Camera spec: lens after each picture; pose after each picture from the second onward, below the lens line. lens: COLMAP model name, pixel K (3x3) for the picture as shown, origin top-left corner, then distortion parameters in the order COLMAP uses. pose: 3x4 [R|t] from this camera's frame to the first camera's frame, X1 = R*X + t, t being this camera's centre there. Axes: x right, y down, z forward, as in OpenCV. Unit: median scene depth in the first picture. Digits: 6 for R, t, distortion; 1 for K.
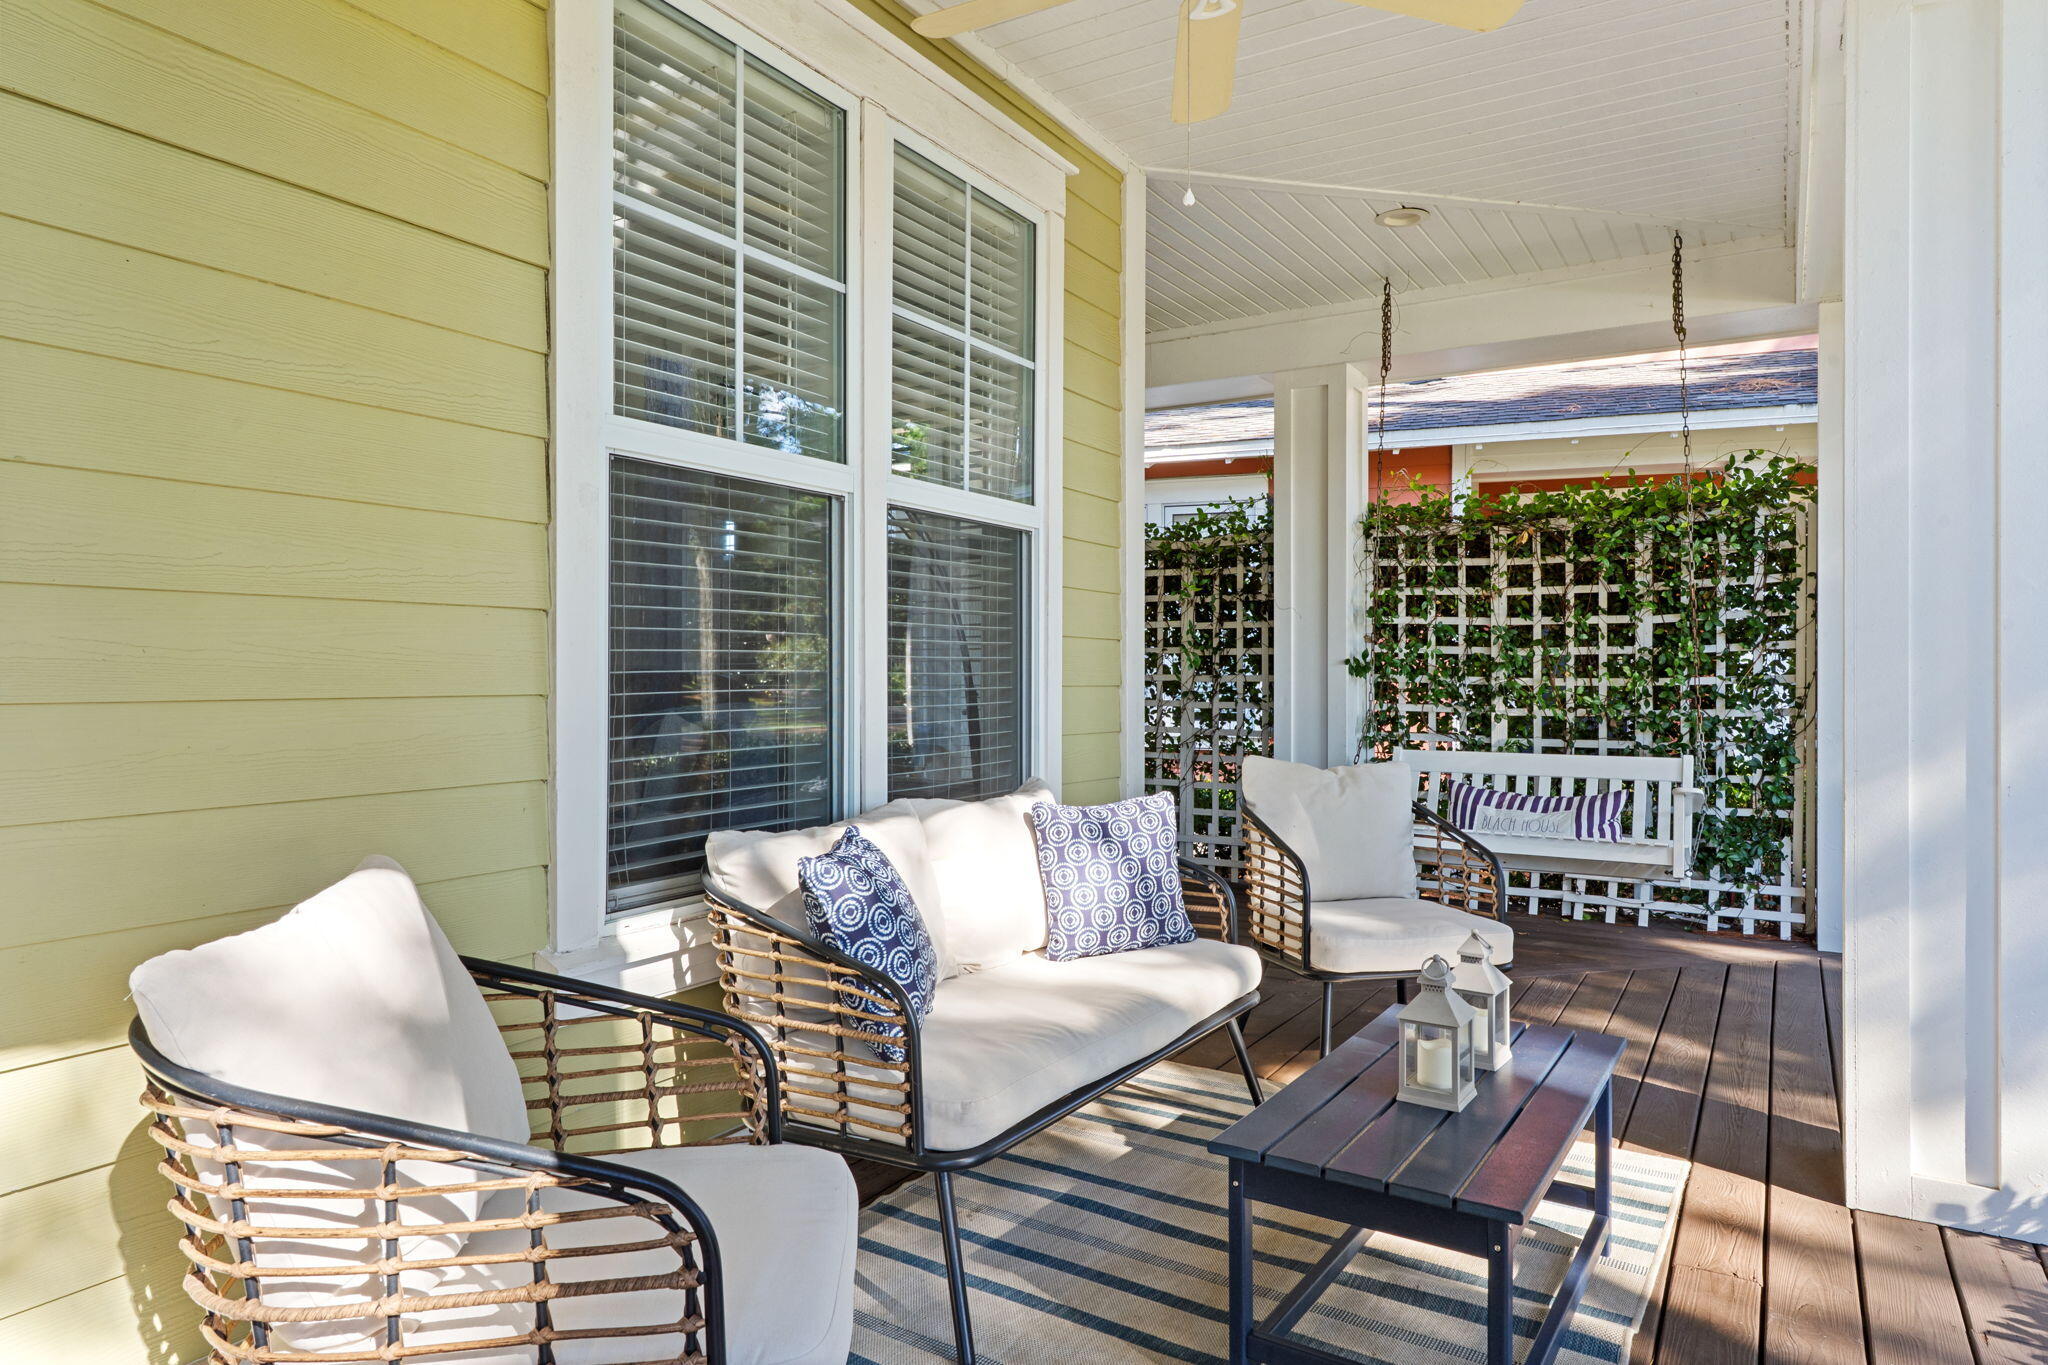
lens RADIAL K [[1252.2, 0, 1019.6], [0, 1252.2, 688.4], [0, 0, 1]] dist [0.004973, -0.002955]
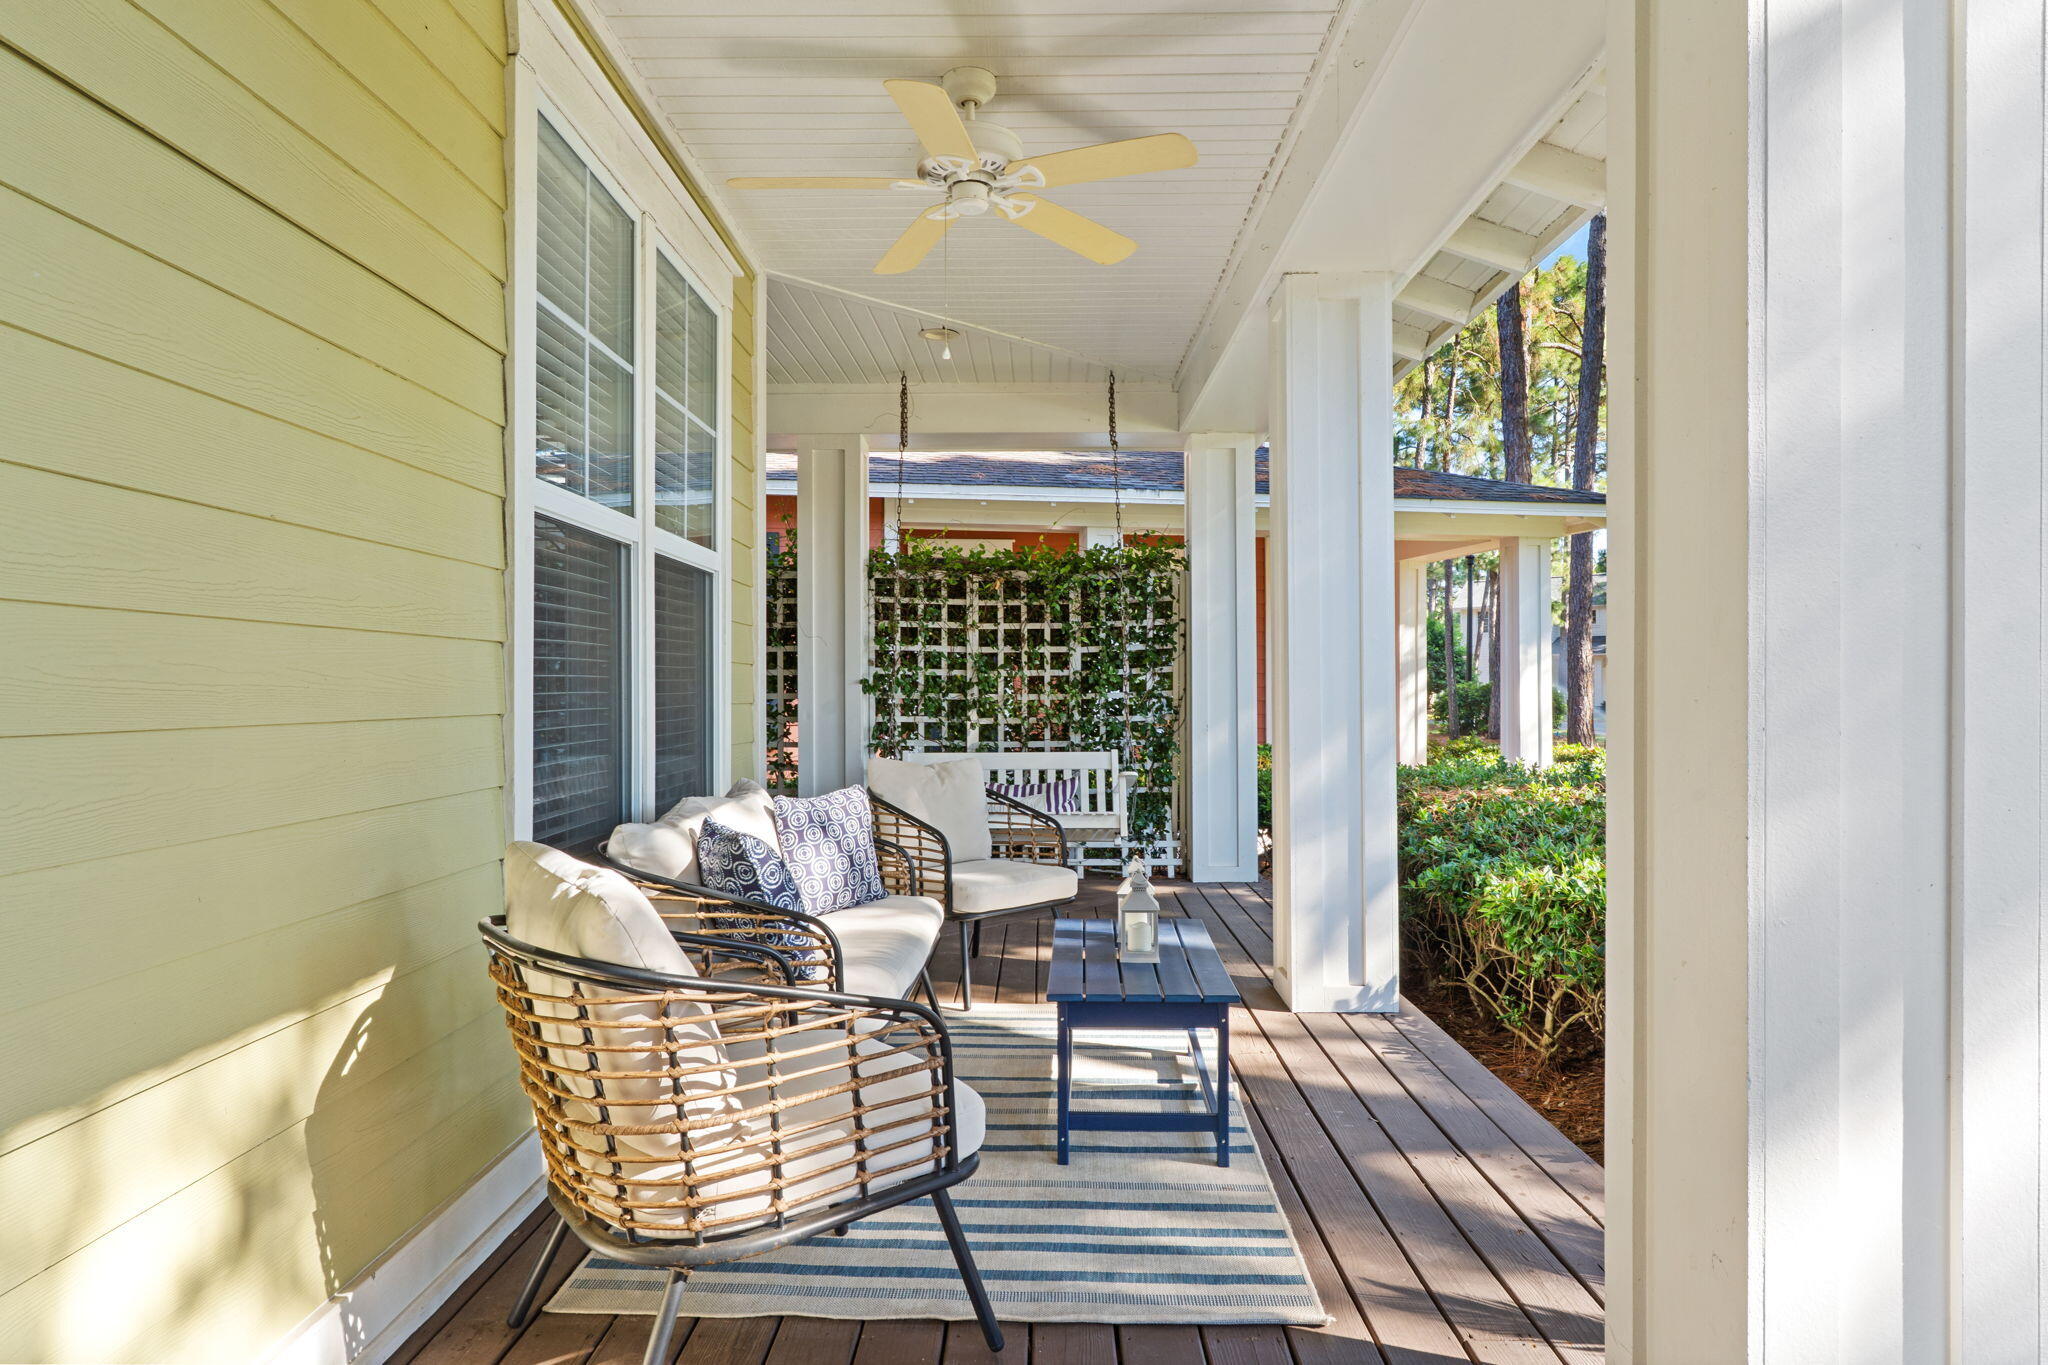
lens RADIAL K [[1206.9, 0, 1052.4], [0, 1206.9, 702.1], [0, 0, 1]] dist [-0.004181, -0.000235]
pose [[0.854930, -0.010281, 0.518641, -0.196655], [0.011562, 0.999933, 0.000763, -0.000413], [-0.518614, 0.005344, 0.854992, -0.090304]]
